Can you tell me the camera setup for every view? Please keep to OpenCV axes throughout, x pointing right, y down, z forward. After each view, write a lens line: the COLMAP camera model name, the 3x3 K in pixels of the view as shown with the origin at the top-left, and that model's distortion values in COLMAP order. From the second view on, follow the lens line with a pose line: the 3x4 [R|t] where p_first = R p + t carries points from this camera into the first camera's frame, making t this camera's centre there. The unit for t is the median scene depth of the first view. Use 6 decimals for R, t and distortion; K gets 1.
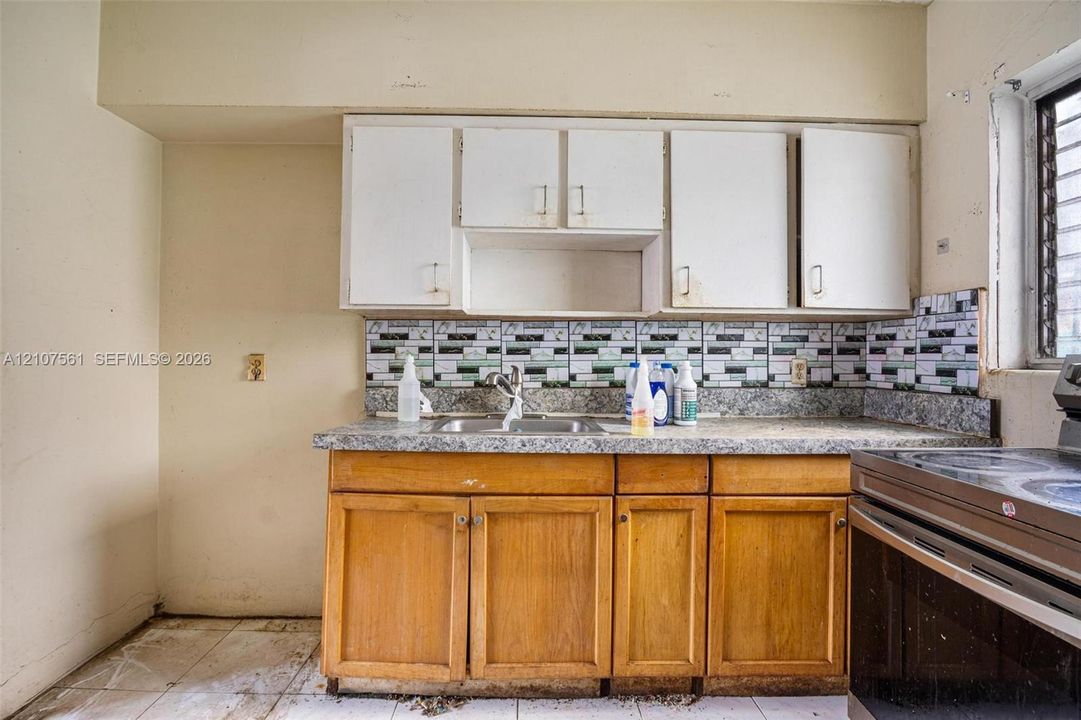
lens RADIAL K [[516.5, 0, 540.5], [0, 516.5, 360.0], [0, 0, 1]] dist [-0.031244, 0.009124]
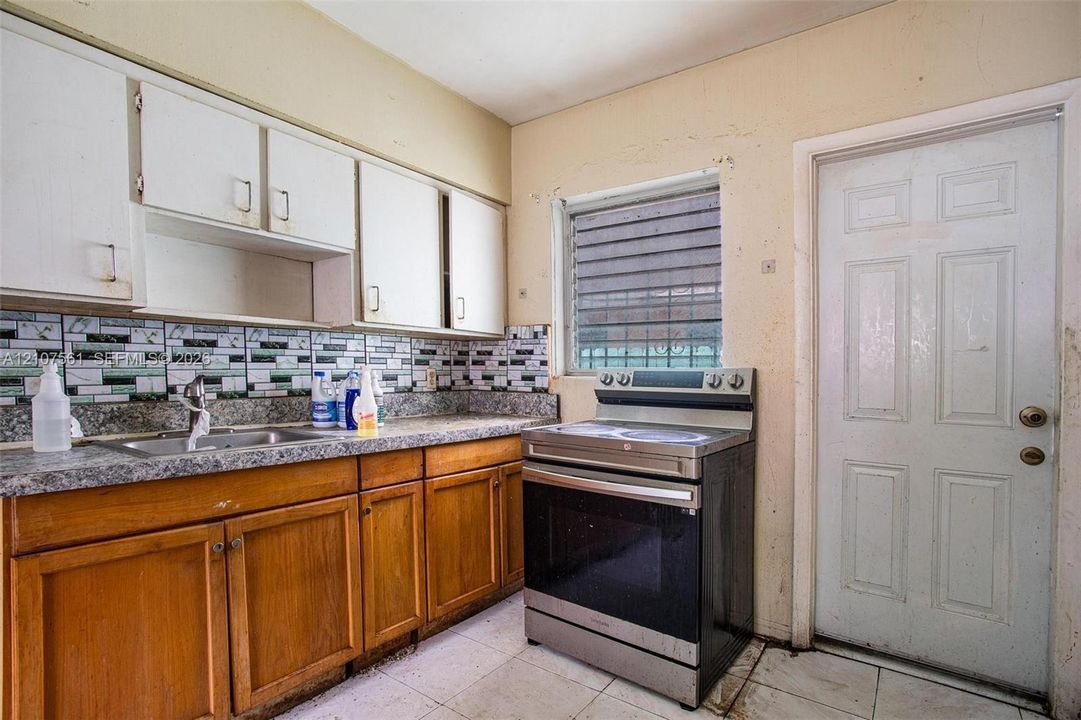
lens RADIAL K [[539.0, 0, 534.3], [0, 539.0, 373.8], [0, 0, 1]] dist [-0.088356, 0.049466]
pose [[0.607335, -0.003213, 0.794439, -0.439149], [-0.006388, 0.999940, 0.008928, -0.002702], [-0.794420, -0.010498, 0.607278, 0.009964]]
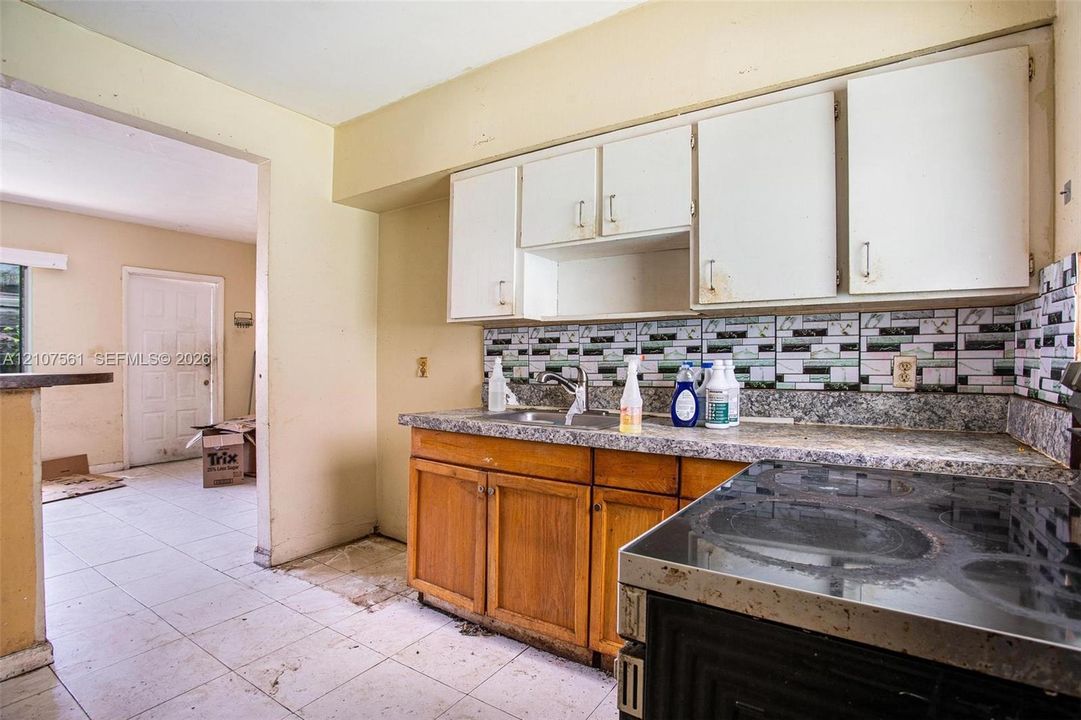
lens RADIAL K [[521.8, 0, 528.9], [0, 521.8, 365.5], [0, 0, 1]] dist [-0.088217, 0.026114]
pose [[0.819304, -0.002250, -0.573355, 0.543088], [0.008585, 0.999928, 0.008342, 0.000896], [0.573296, -0.011757, 0.819264, 0.029985]]
